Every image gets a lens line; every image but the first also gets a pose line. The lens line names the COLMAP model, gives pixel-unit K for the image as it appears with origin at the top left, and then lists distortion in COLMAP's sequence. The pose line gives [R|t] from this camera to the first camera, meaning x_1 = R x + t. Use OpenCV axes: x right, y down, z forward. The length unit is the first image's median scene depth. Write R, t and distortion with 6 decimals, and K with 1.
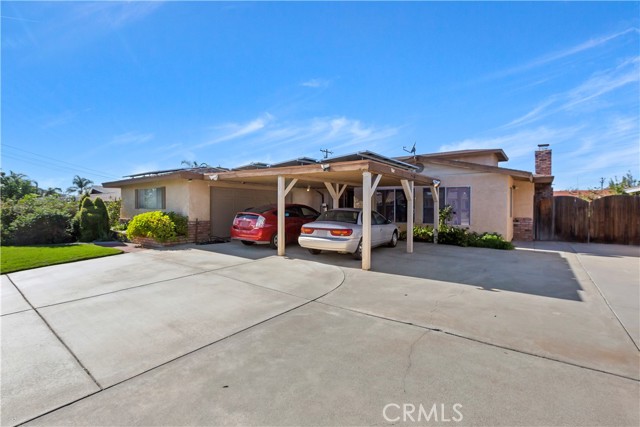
lens RADIAL K [[280.3, 0, 320.0], [0, 280.3, 213.5], [0, 0, 1]] dist [-0.000534, -0.000040]
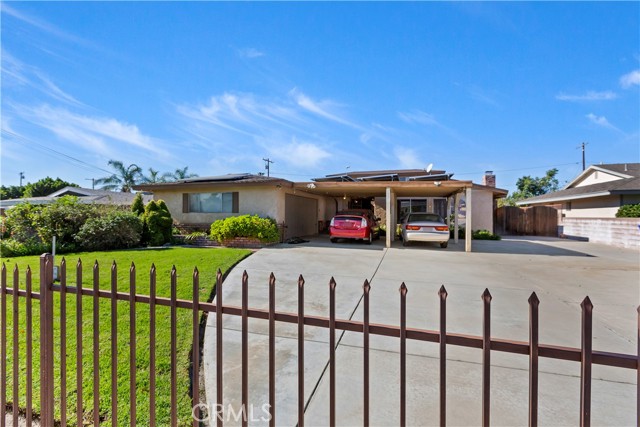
lens RADIAL K [[272.6, 0, 321.9], [0, 272.6, 221.3], [0, 0, 1]] dist [0.002418, 0.000133]
pose [[0.945647, -0.003780, 0.325172, -0.726378], [0.004229, 0.999991, -0.000674, 0.021090], [-0.325167, 0.002013, 0.945655, -0.098812]]
